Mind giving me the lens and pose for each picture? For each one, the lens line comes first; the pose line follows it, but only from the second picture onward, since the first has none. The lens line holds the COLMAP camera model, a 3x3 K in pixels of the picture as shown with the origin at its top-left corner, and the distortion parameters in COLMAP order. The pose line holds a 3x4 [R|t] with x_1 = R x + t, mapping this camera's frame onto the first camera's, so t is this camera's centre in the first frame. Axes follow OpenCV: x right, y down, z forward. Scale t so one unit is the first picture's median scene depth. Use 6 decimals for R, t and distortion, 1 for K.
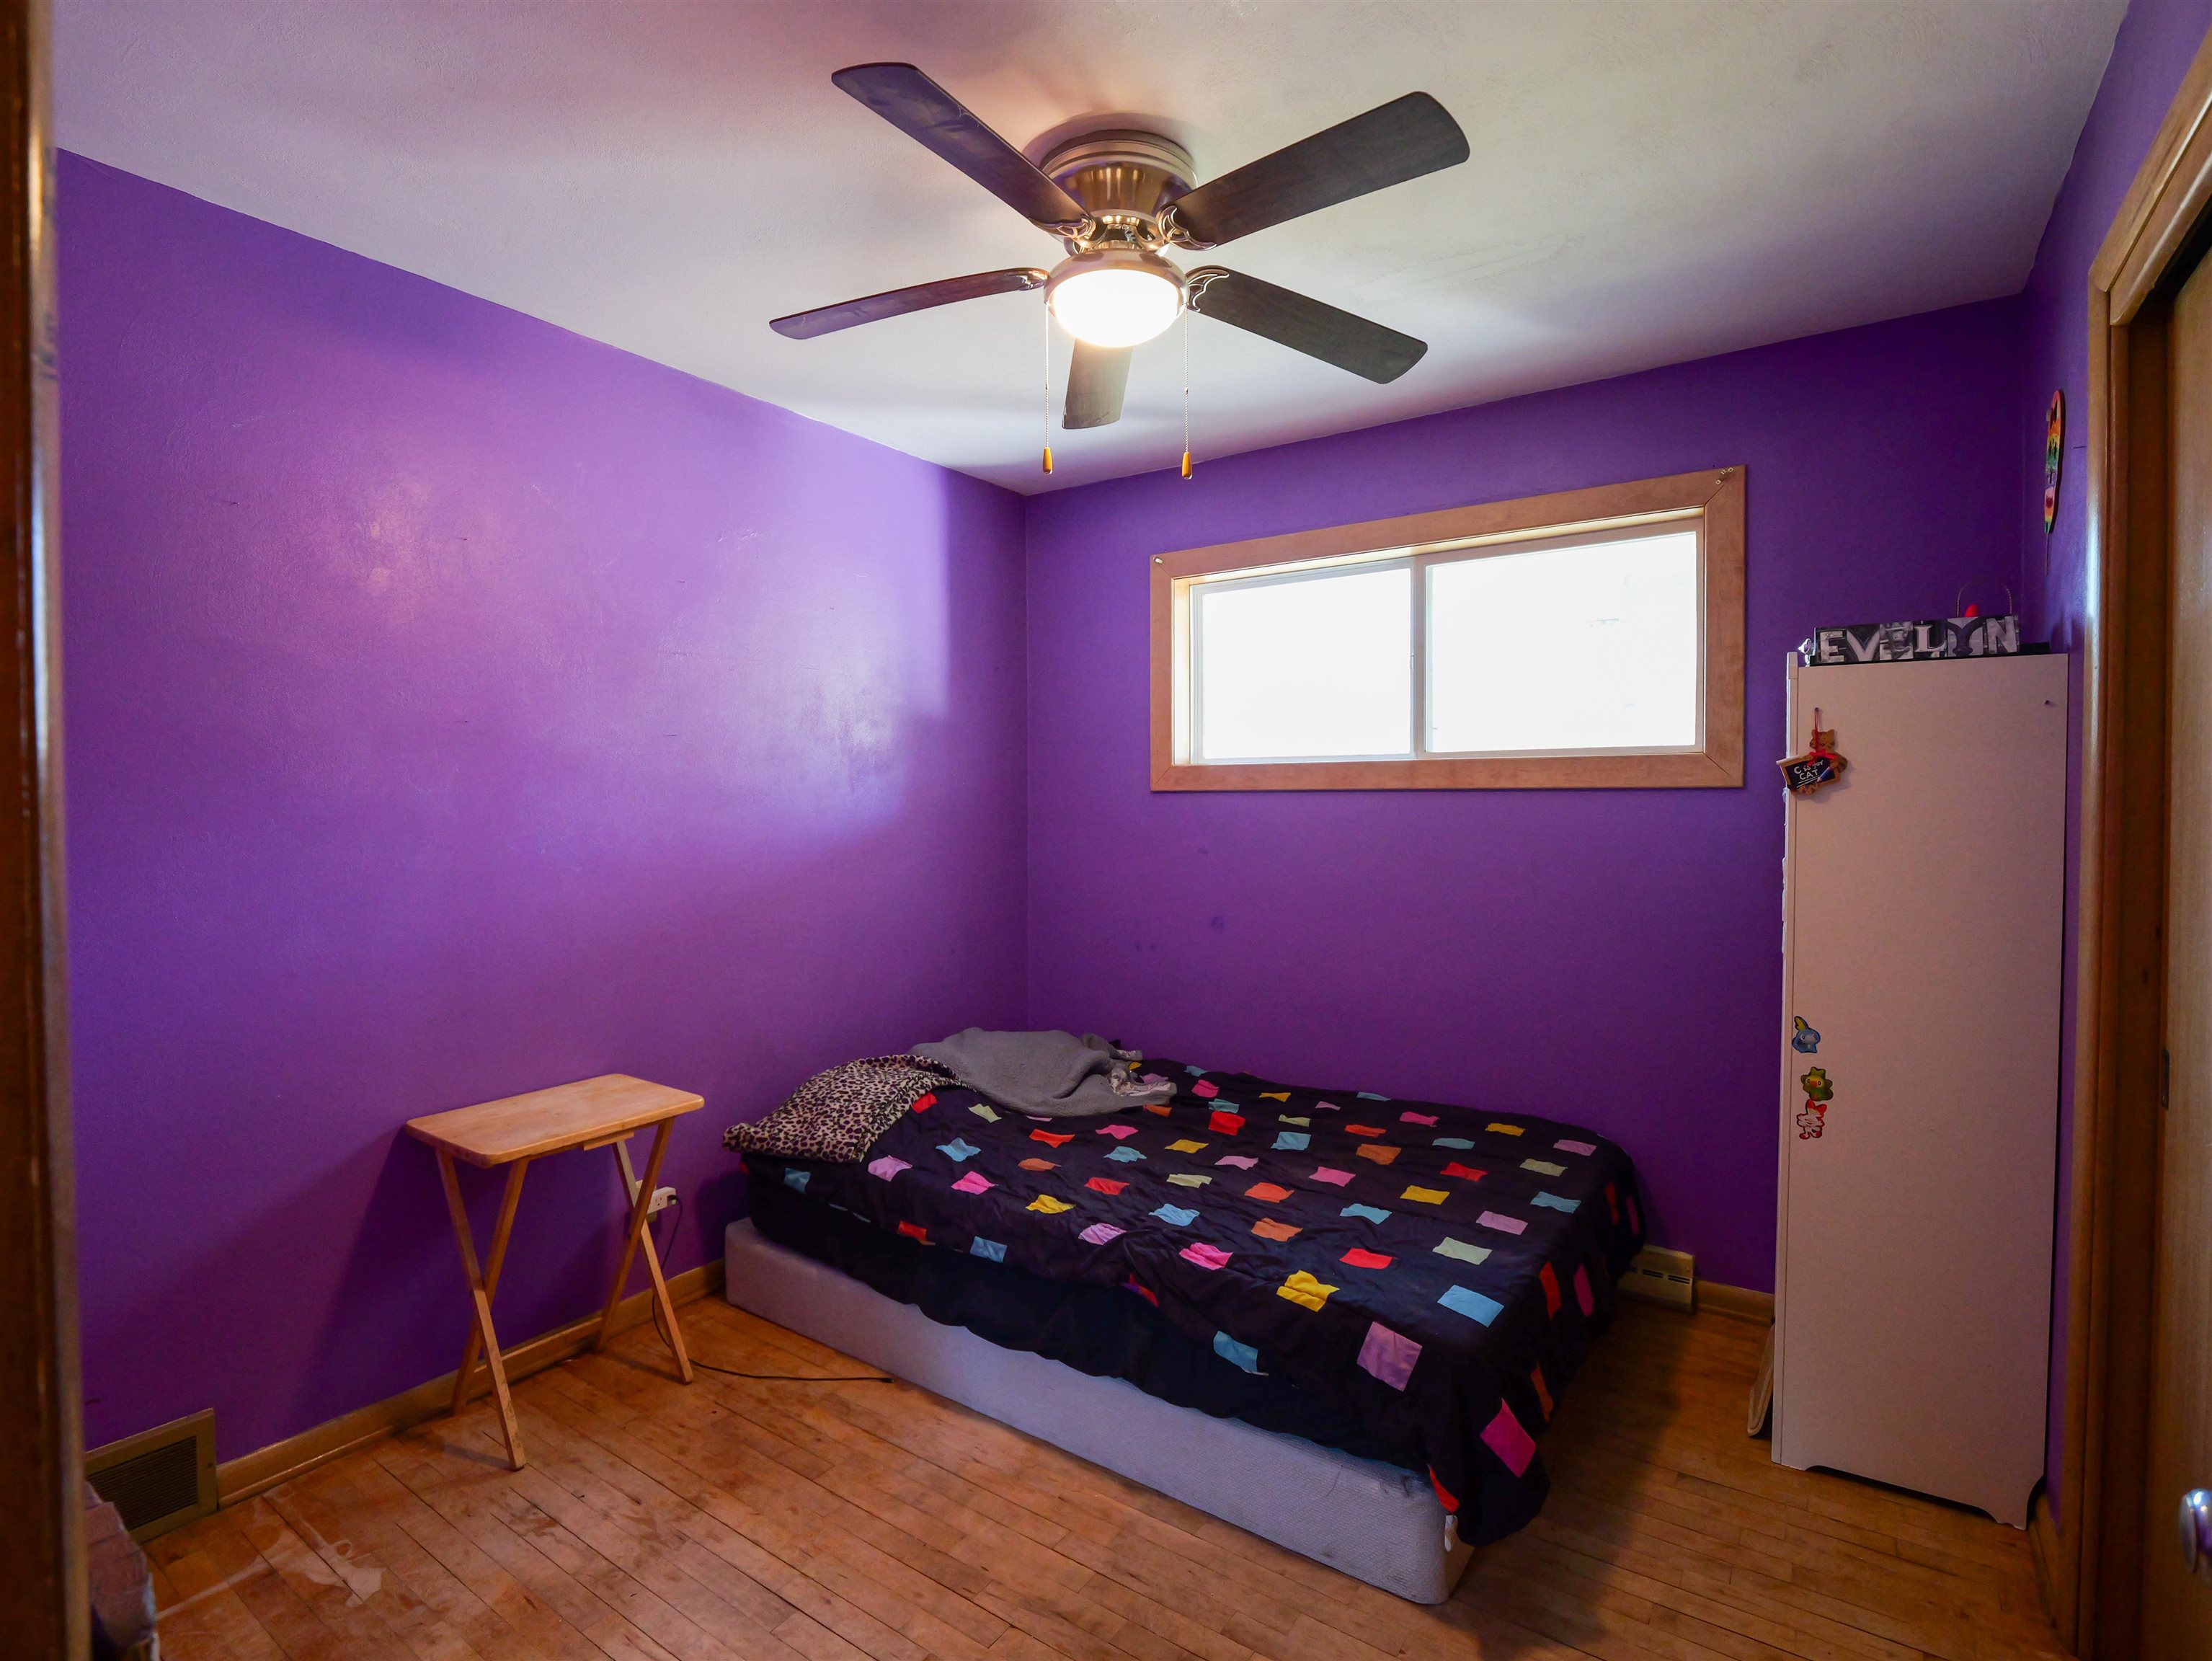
lens RADIAL K [[1077.7, 0, 1074.7], [0, 1077.7, 810.0], [0, 0, 1]] dist [-0.012424, -0.001561]
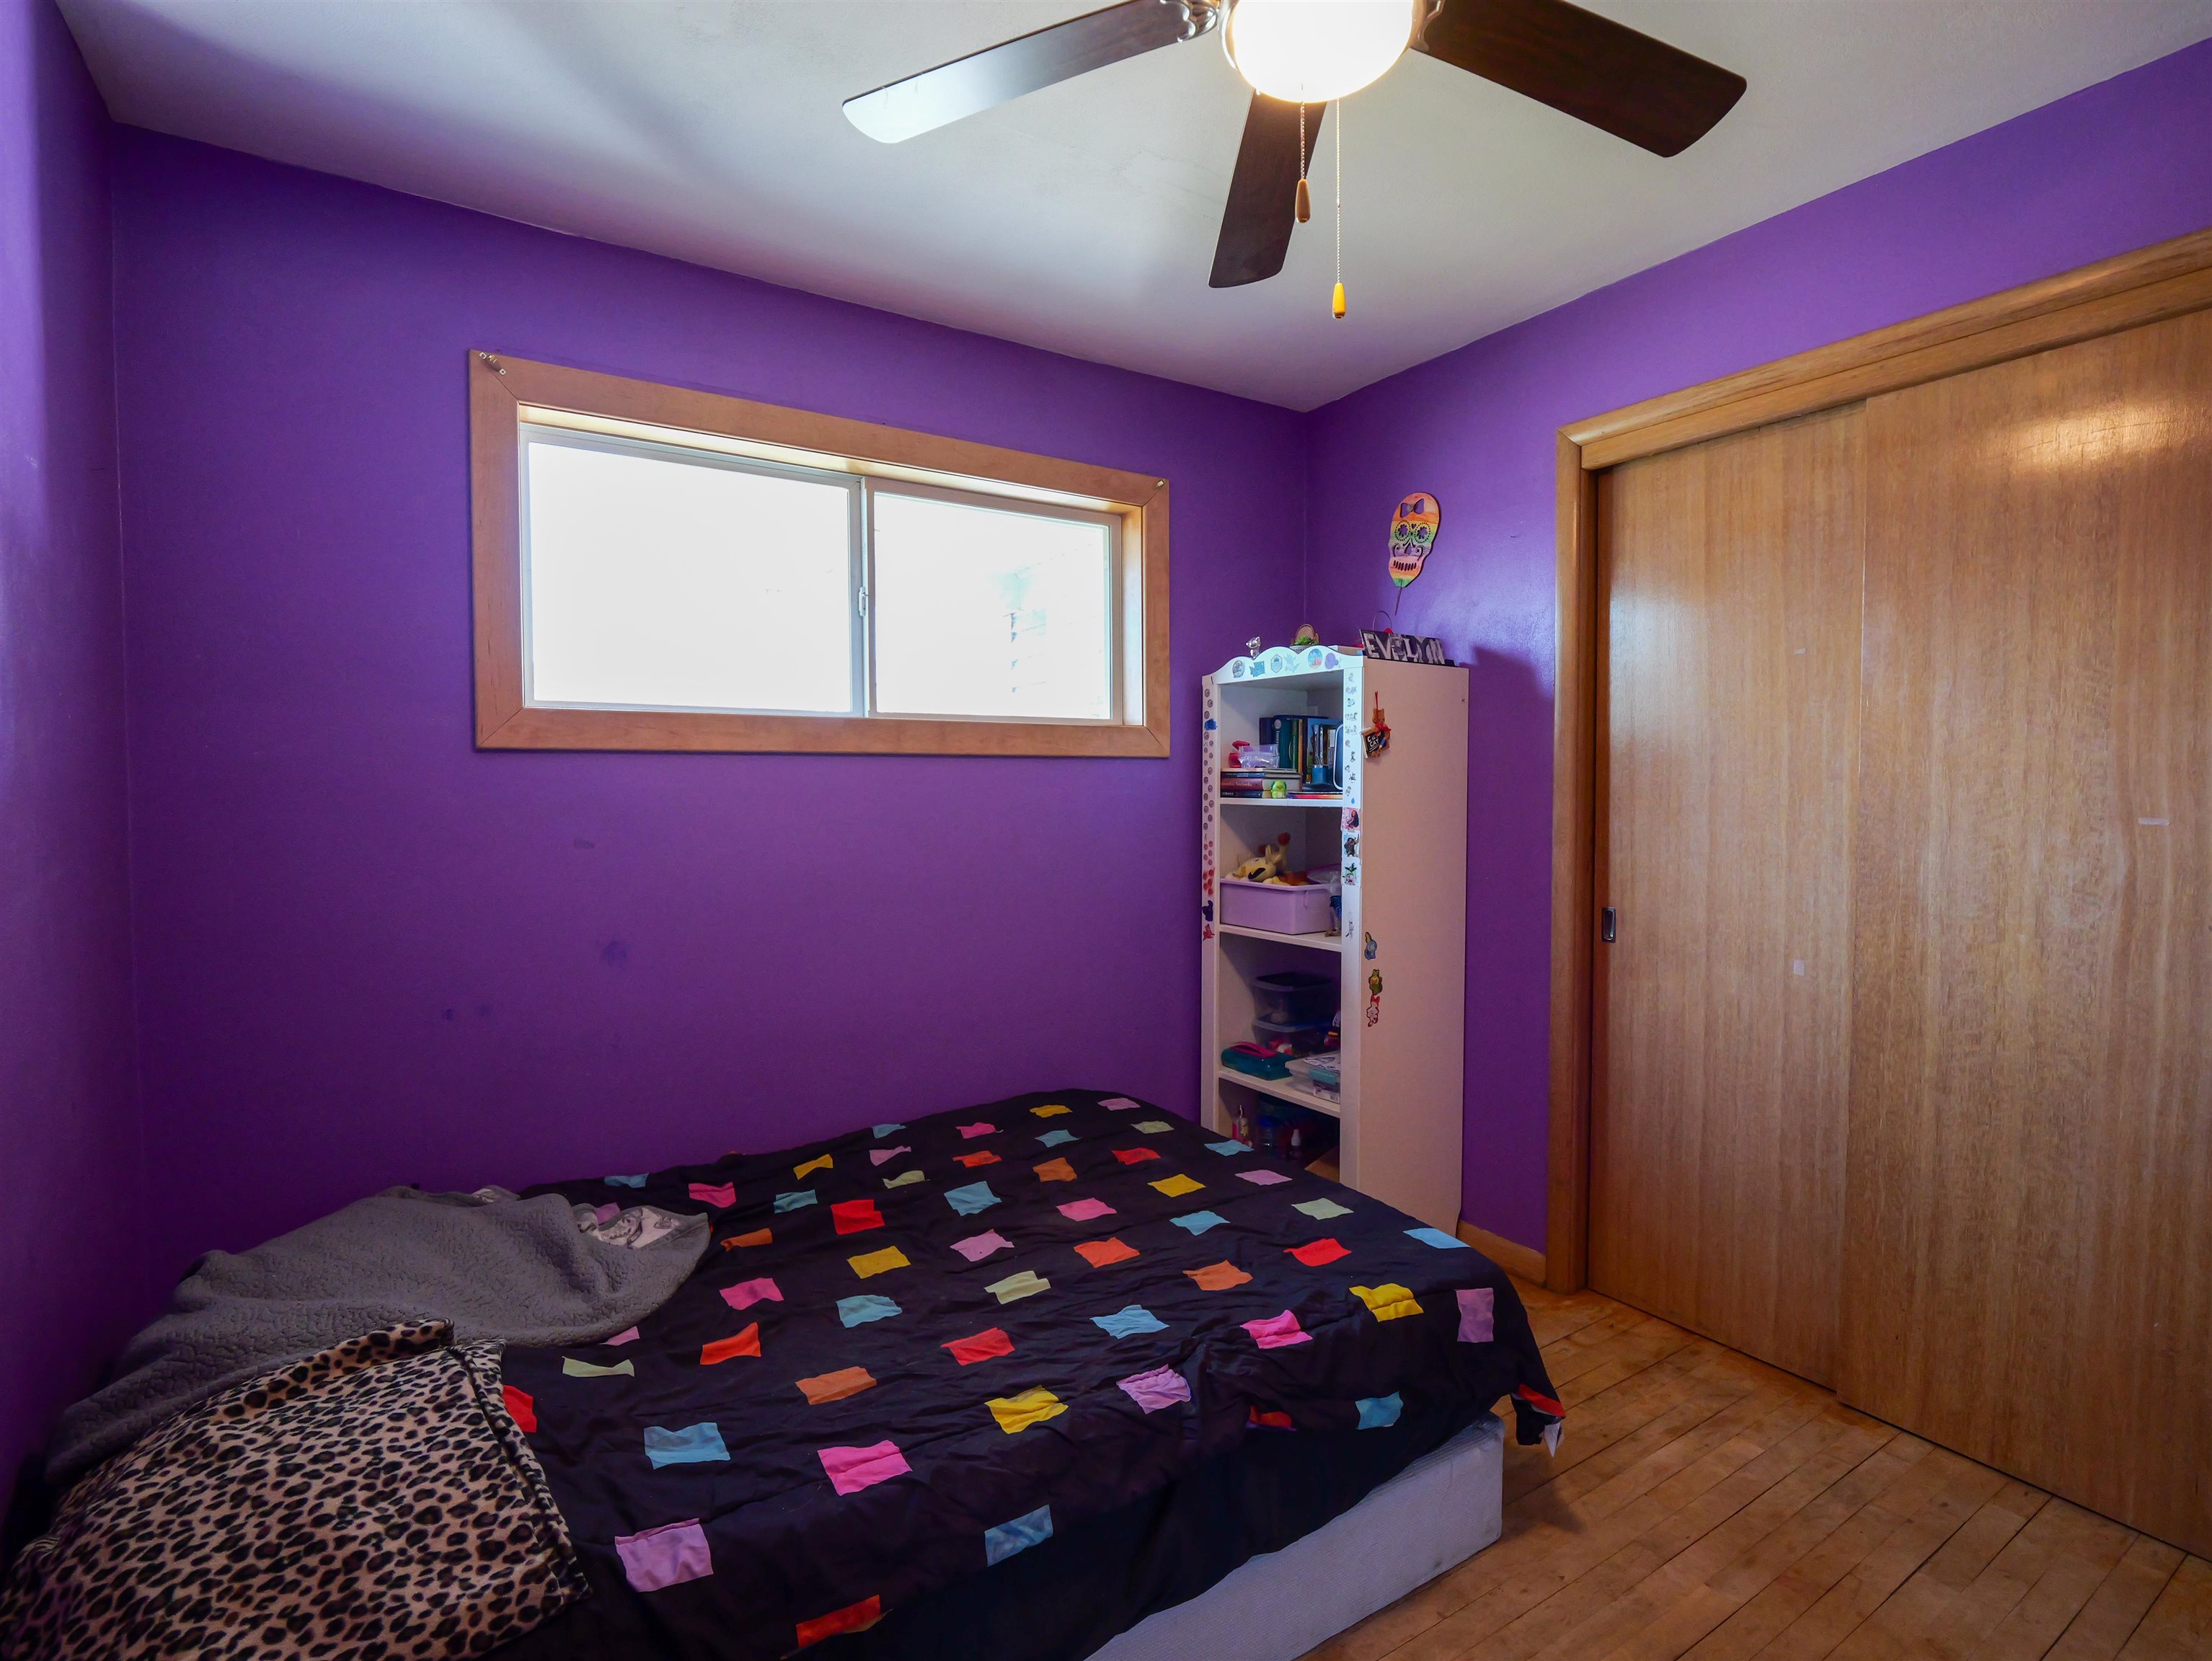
lens RADIAL K [[1077.5, 0, 1104.6], [0, 1077.5, 817.7], [0, 0, 1]] dist [-0.012424, -0.001561]
pose [[0.365576, -0.025538, 0.930431, -0.488867], [0.015737, 0.999650, 0.021255, 0.018410], [-0.930648, 0.006872, 0.365850, 0.636081]]
